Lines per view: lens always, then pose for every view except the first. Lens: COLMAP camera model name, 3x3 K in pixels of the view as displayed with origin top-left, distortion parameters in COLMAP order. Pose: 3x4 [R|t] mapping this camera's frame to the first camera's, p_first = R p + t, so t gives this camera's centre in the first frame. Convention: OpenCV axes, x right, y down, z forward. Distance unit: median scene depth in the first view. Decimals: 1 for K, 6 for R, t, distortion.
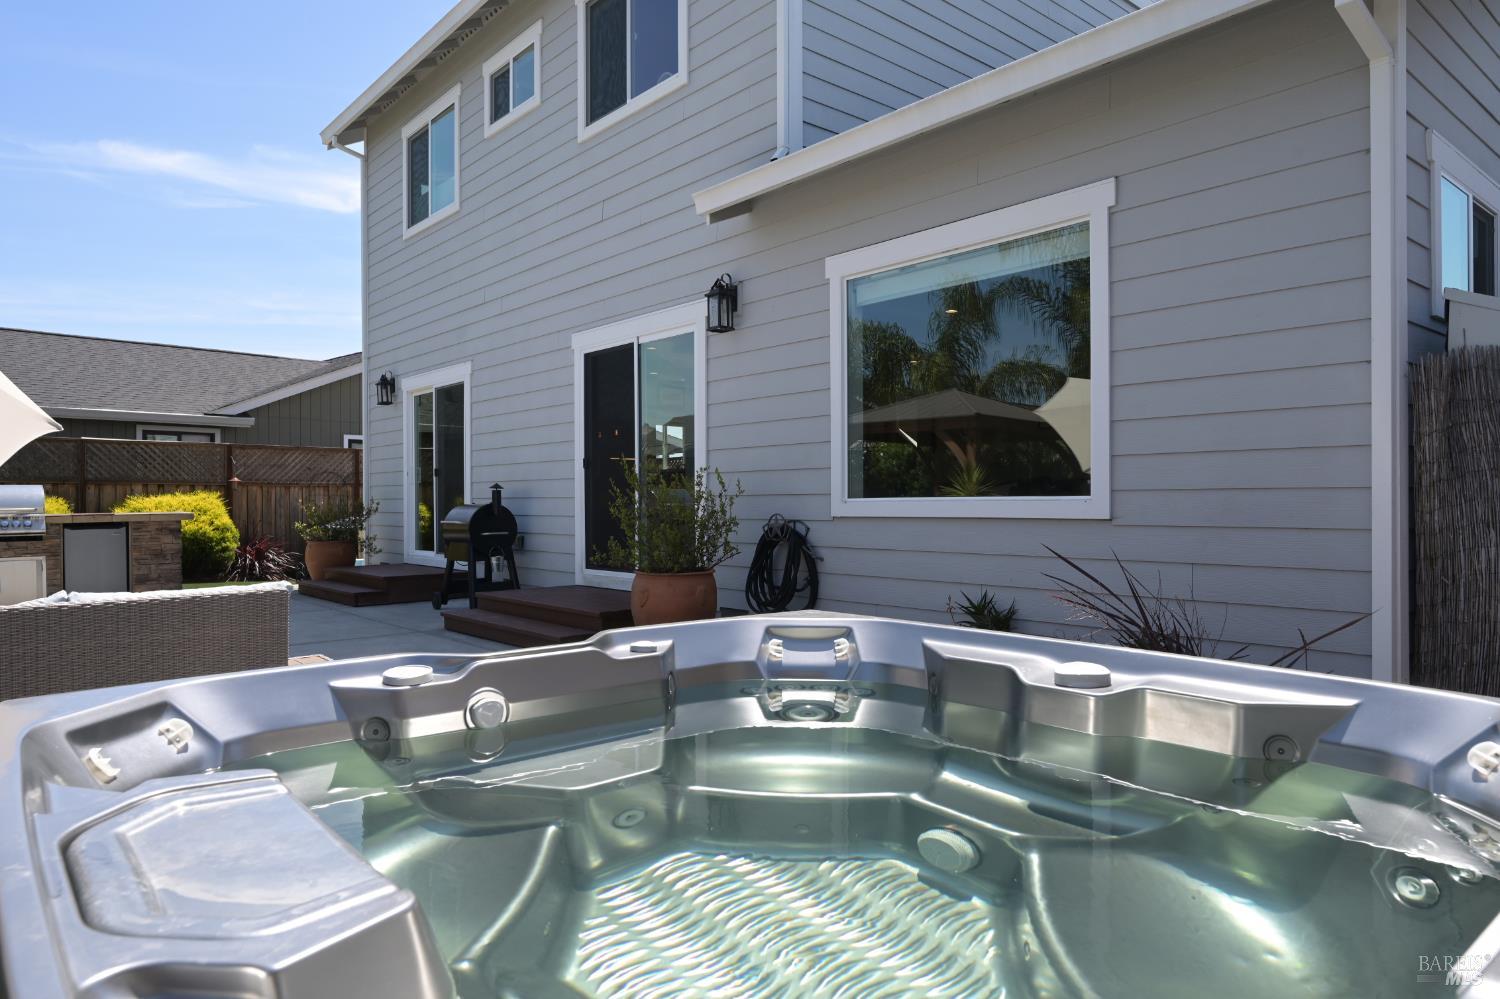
lens RADIAL K [[950.2, 0, 750.0], [0, 950.2, 499.5], [0, 0, 1]] dist [-0.003955, -0.001015]
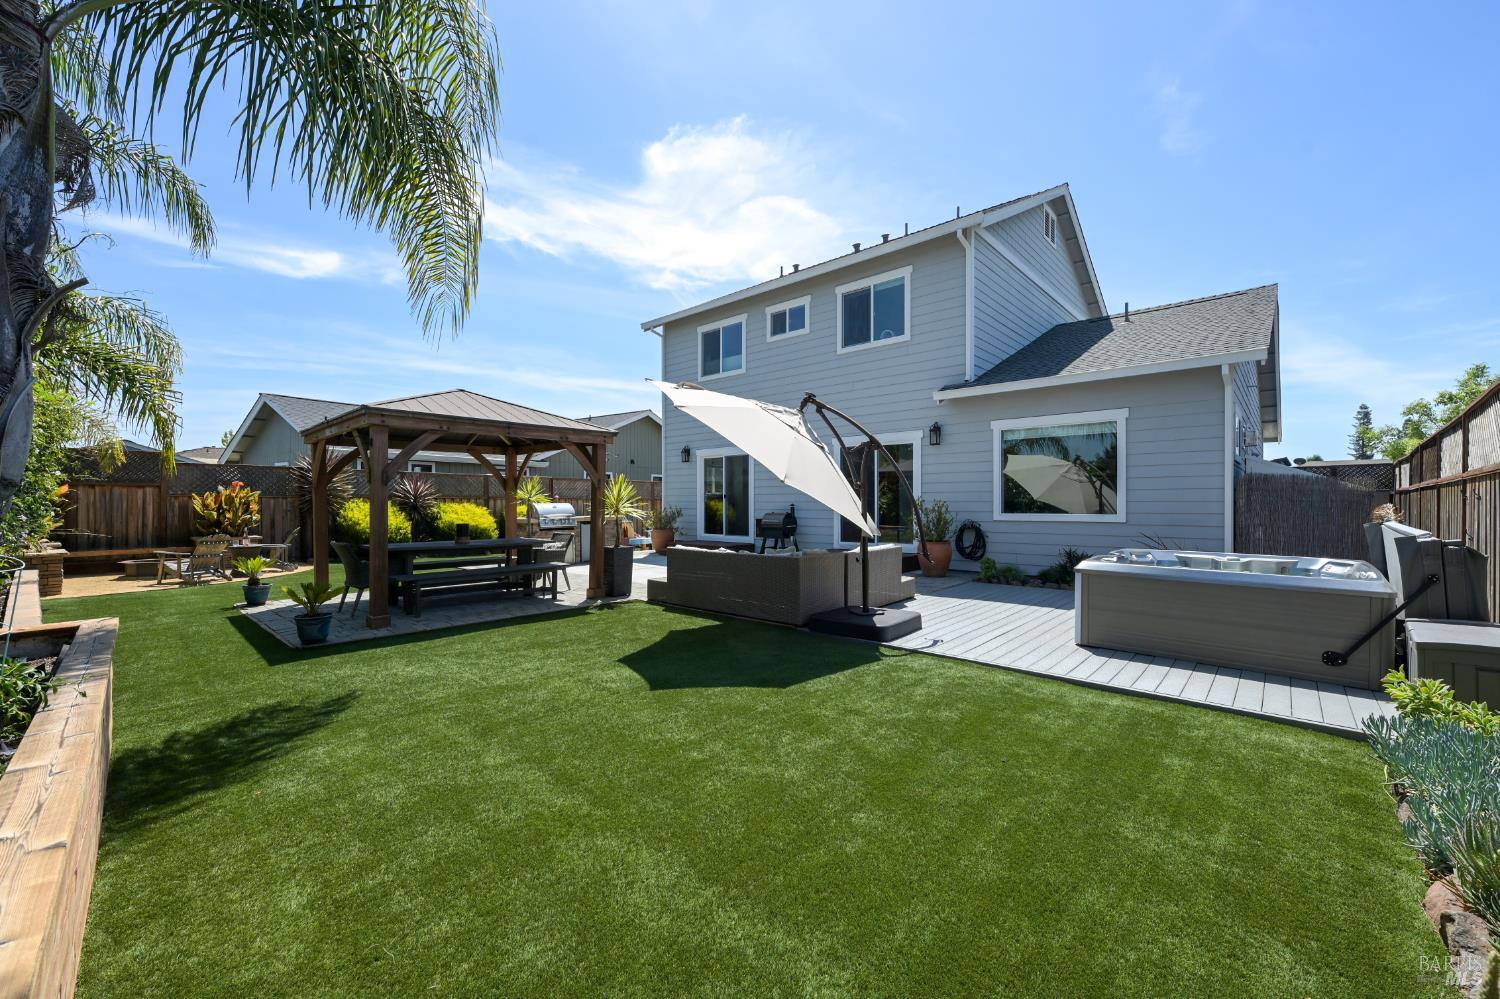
lens RADIAL K [[595.4, 0, 750.0], [0, 595.4, 499.5], [0, 0, 1]] dist [-0.000066, -0.000028]
pose [[0.992190, 0.004435, 0.124660, -0.650033], [-0.003983, 0.999985, -0.003870, -0.024905], [-0.124675, 0.003343, 0.992192, -0.447472]]
